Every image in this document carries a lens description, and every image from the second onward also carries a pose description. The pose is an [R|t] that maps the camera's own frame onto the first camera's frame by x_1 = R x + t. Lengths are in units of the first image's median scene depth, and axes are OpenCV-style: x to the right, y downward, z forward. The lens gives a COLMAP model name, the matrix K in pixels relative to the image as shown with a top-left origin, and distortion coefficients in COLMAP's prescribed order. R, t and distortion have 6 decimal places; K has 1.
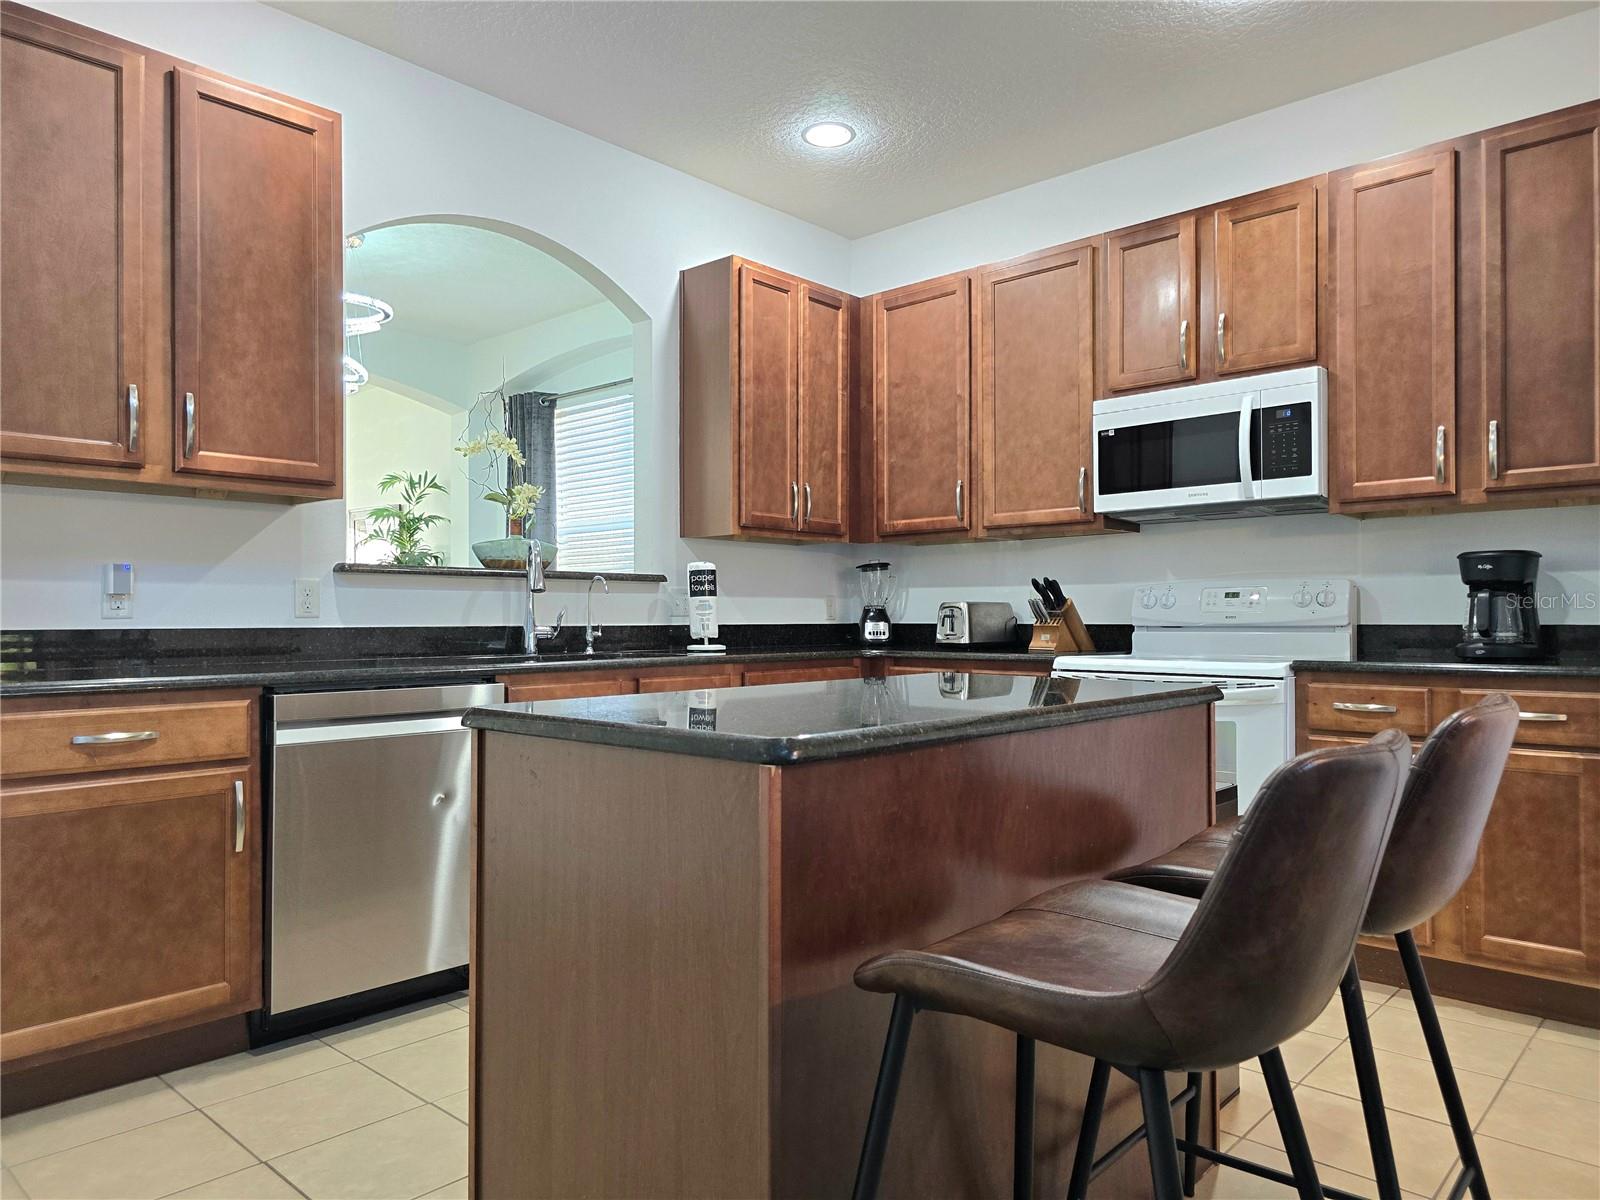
lens RADIAL K [[1066.4, 0, 796.7], [0, 1066.4, 609.7], [0, 0, 1]] dist [0.071366, -0.069965]
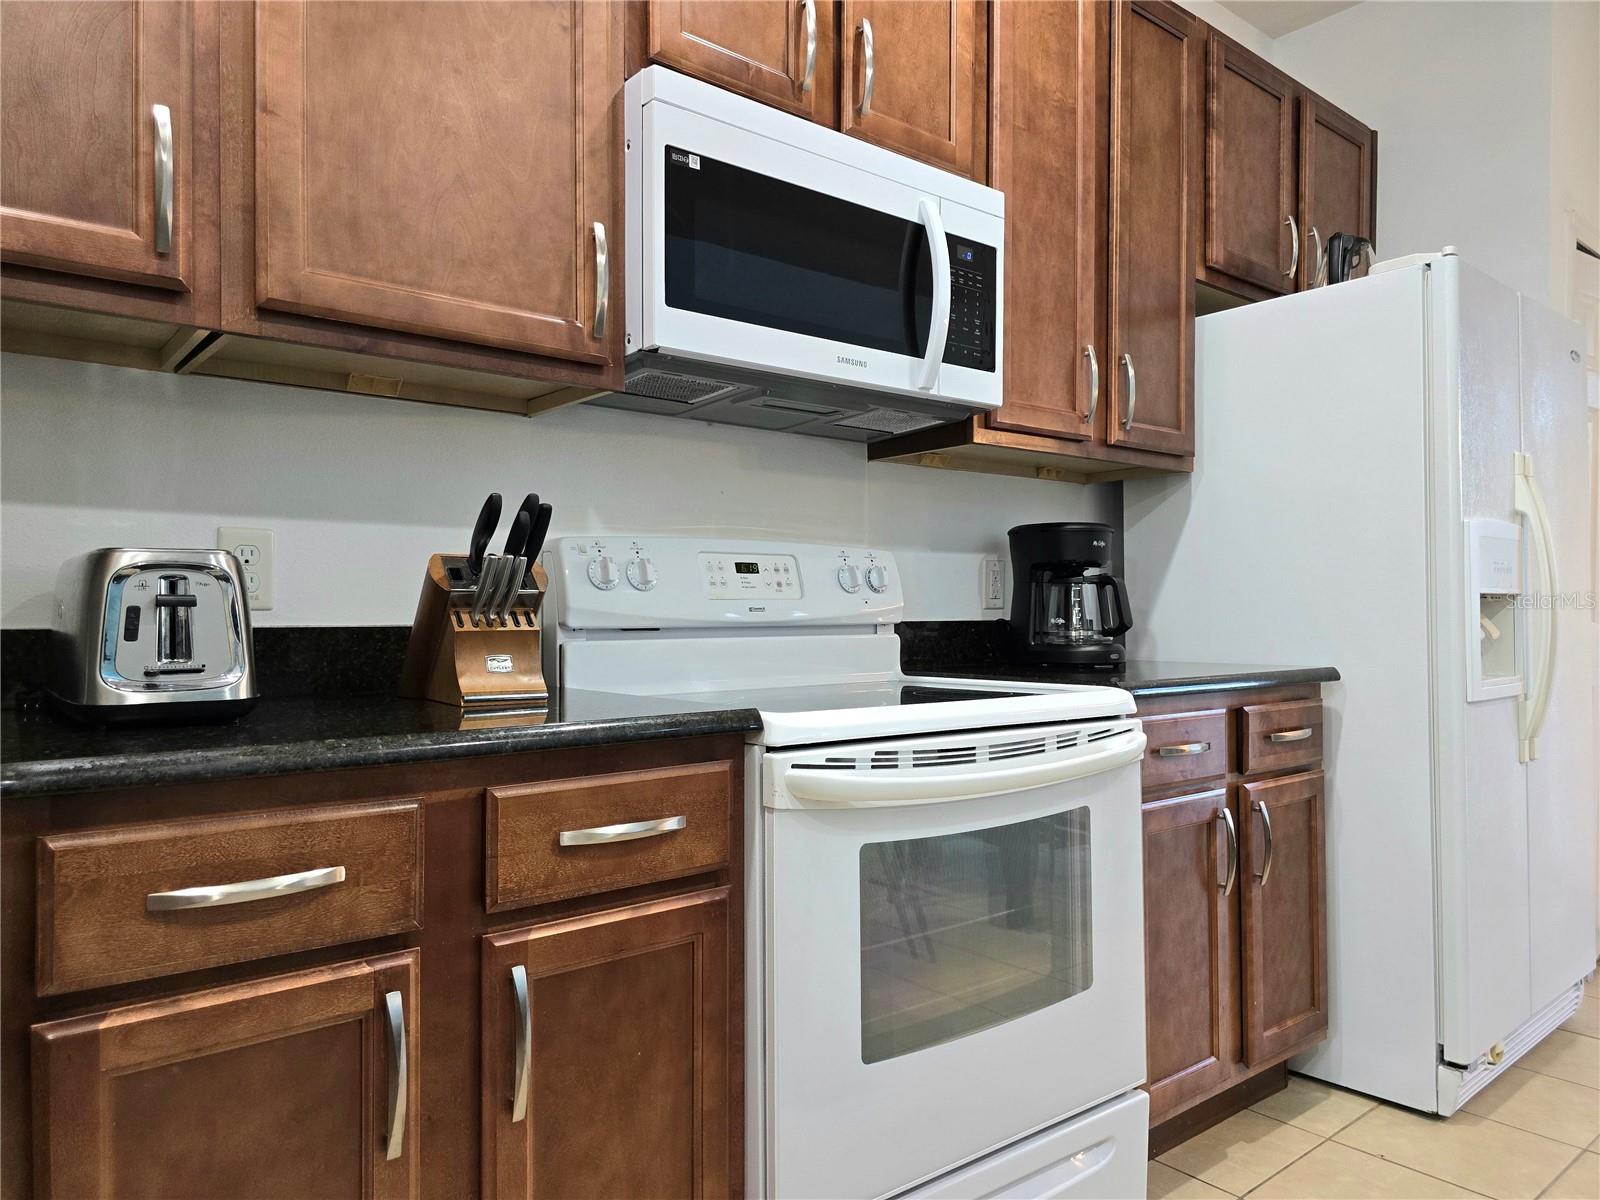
lens RADIAL K [[1098.9, 0, 800.0], [0, 1098.9, 600.0], [0, 0, 1]] dist [0.071626, -0.077794]
pose [[0.120335, 0.018285, 0.992565, -0.122559], [-0.004732, 0.999830, -0.017845, 0.011038], [-0.992722, -0.002550, 0.120401, 0.906778]]
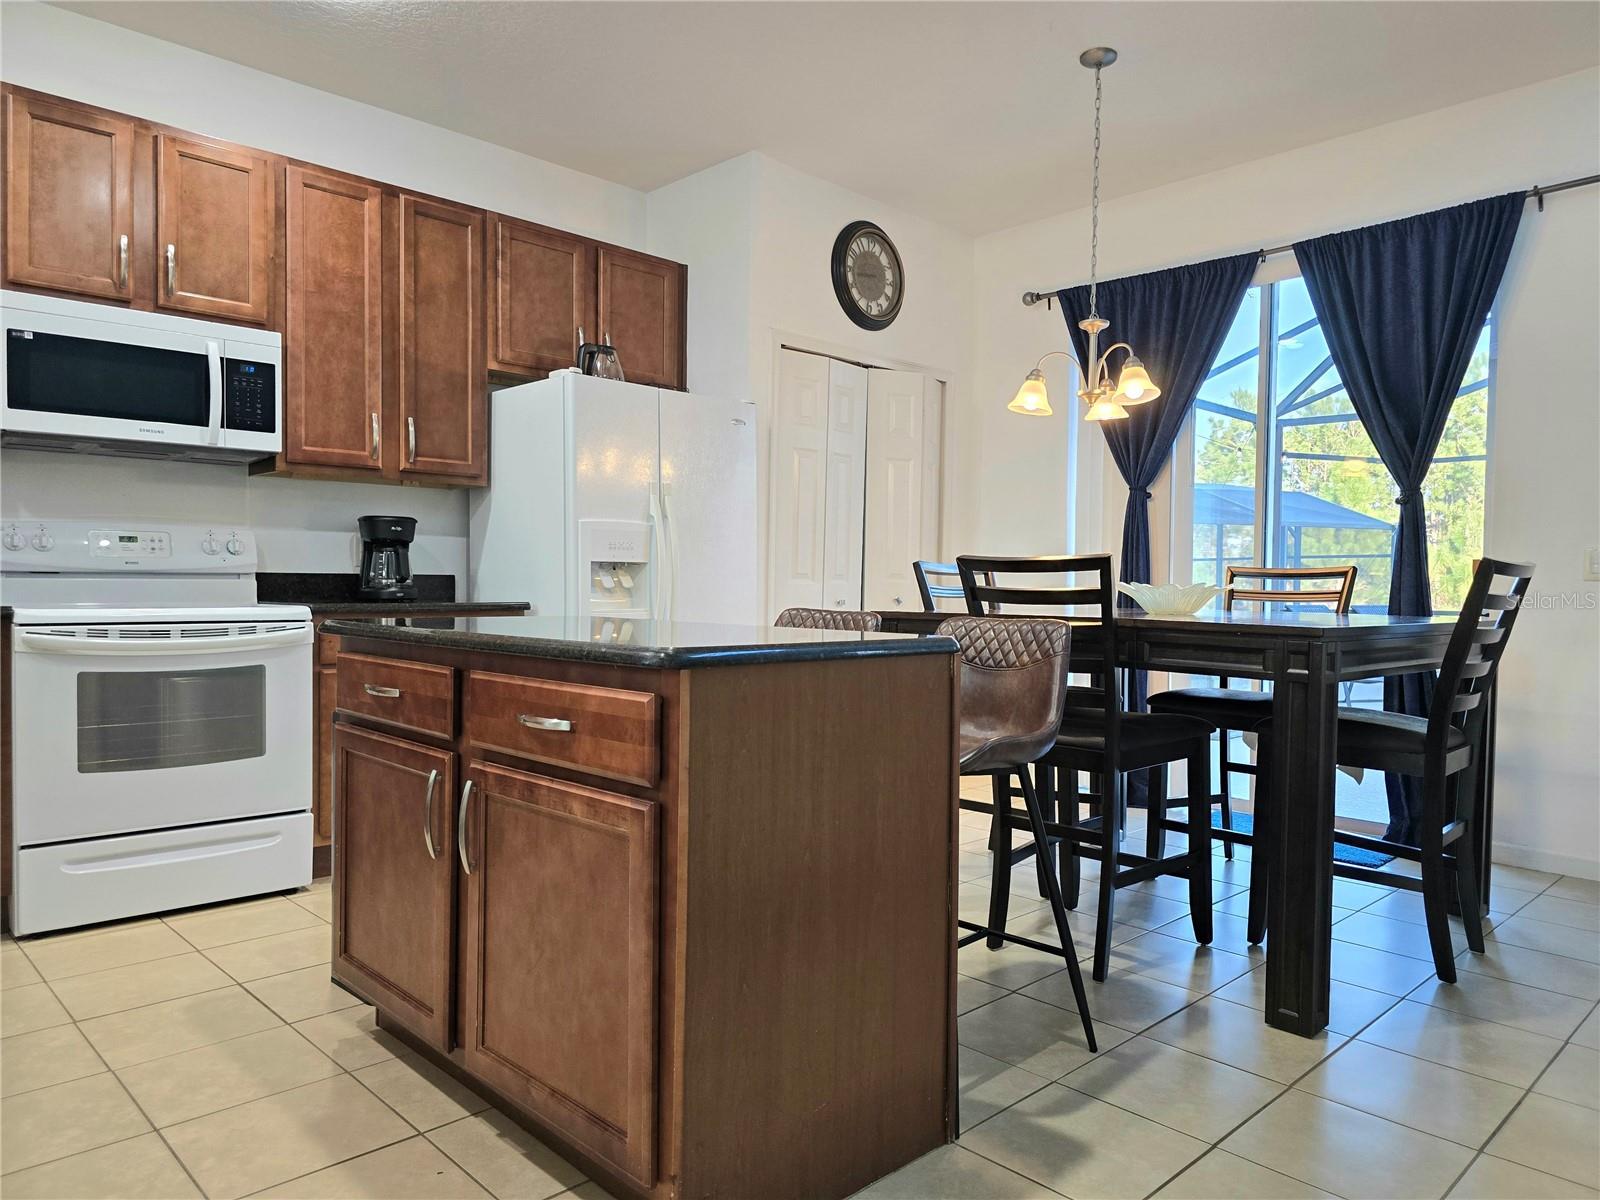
lens RADIAL K [[1088.8, 0, 809.7], [0, 1088.8, 600.9], [0, 0, 1]] dist [0.082827, -0.069420]
pose [[0.061188, -0.014083, 0.998027, -0.523432], [-0.018692, 0.999709, 0.015253, 0.014005], [-0.997951, -0.019589, 0.060907, 0.347851]]
